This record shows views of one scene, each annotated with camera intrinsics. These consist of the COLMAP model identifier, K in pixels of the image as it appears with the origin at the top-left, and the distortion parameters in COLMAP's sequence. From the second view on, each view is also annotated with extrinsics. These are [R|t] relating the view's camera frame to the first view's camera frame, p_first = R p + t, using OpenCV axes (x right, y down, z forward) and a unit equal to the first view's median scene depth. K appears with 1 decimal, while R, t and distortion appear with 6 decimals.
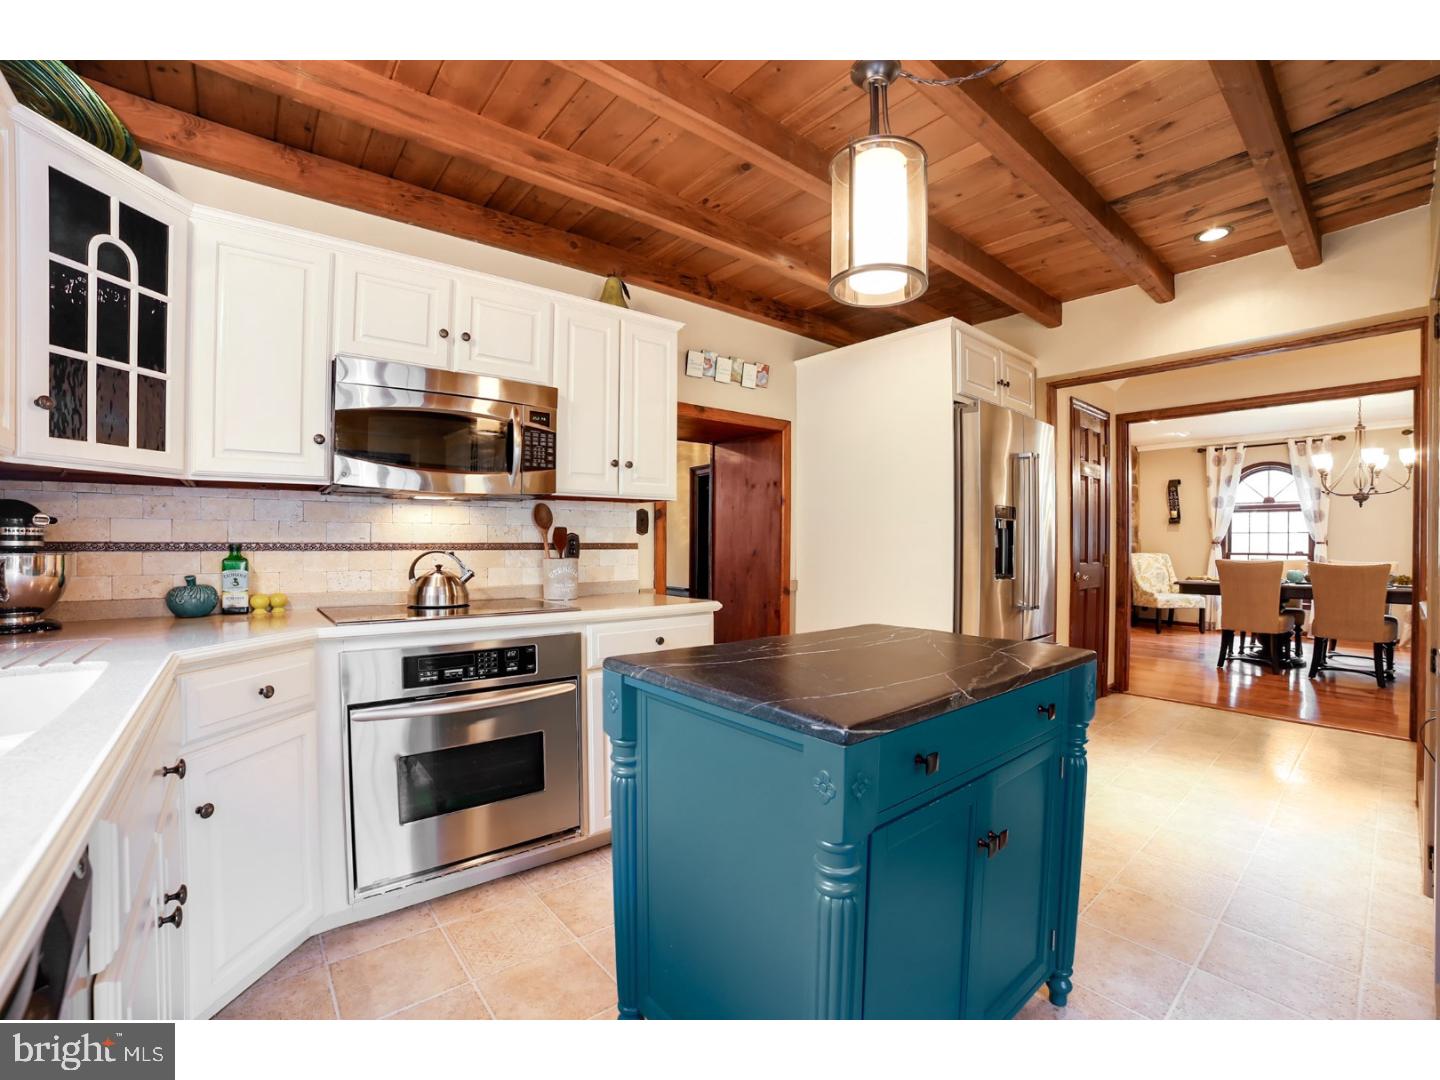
lens RADIAL K [[612.1, 0, 715.3], [0, 612.1, 535.1], [0, 0, 1]] dist [-0.000330, 0.000074]
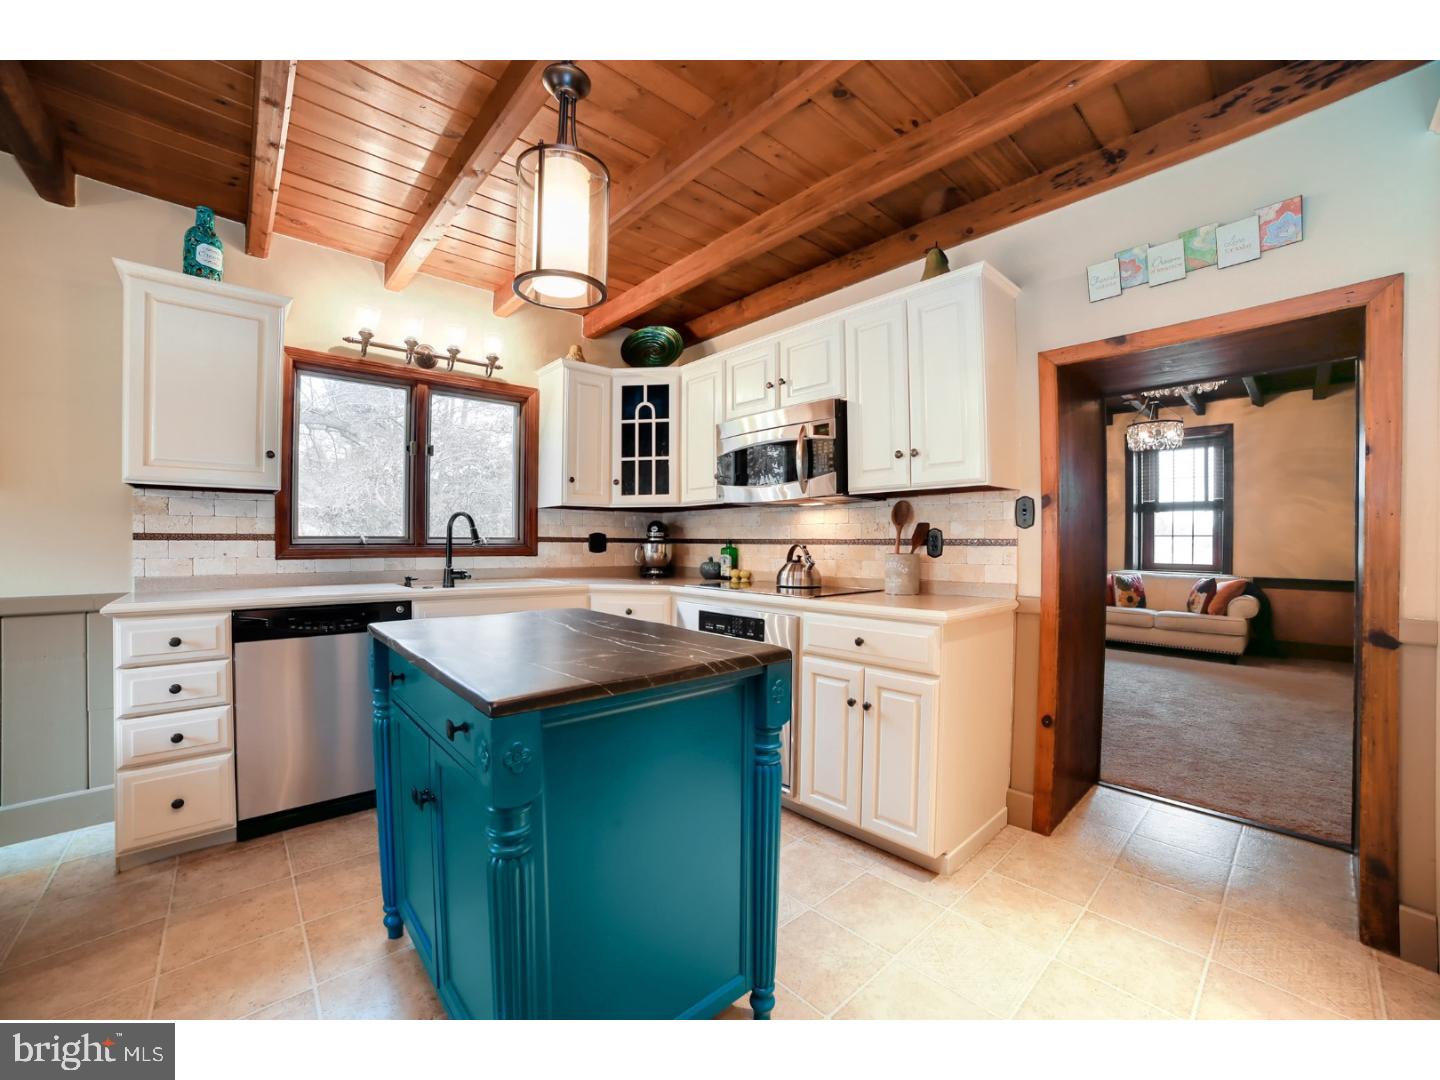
lens RADIAL K [[622.7, 0, 704.6], [0, 622.7, 521.0], [0, 0, 1]] dist [-0.010235, 0.000033]
pose [[0.074726, -0.034794, -0.996597, 1.009339], [0.008045, 0.999380, -0.034288, 0.022068], [0.997172, -0.005456, 0.074960, 0.815194]]
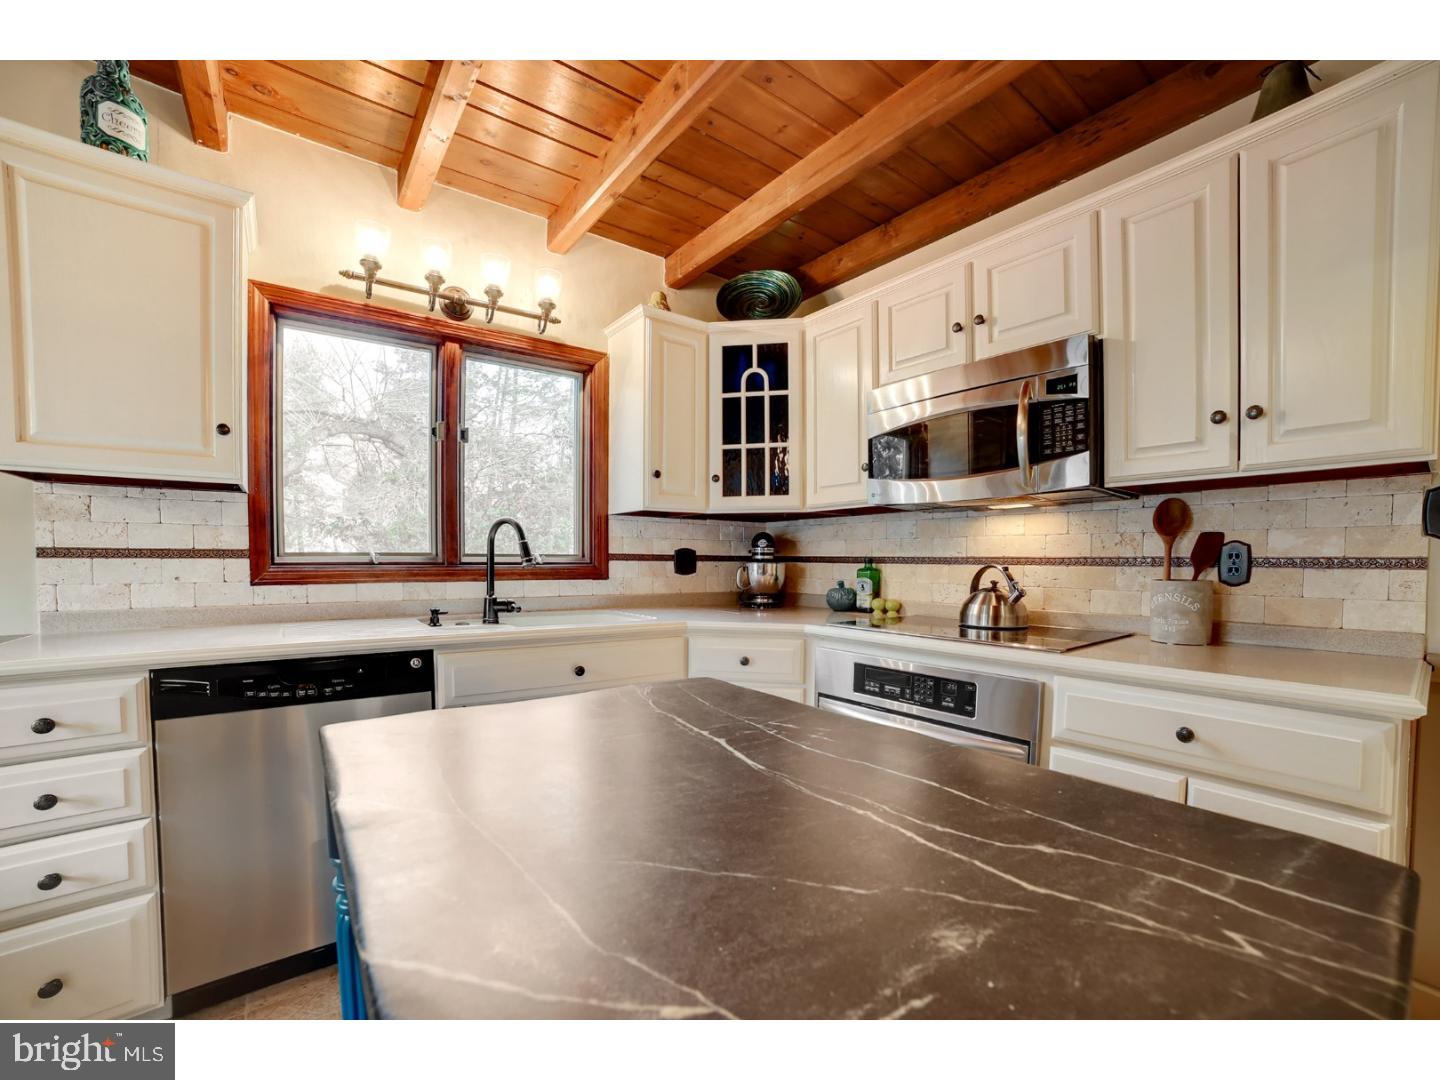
lens RADIAL K [[635.2, 0, 717.7], [0, 635.2, 555.9], [0, 0, 1]] dist [0.001314, 0.000385]
pose [[0.020337, -0.006526, -0.999772, 0.545166], [0.006701, 0.999957, -0.006391, 0.017461], [0.999771, -0.006570, 0.020380, 0.674530]]
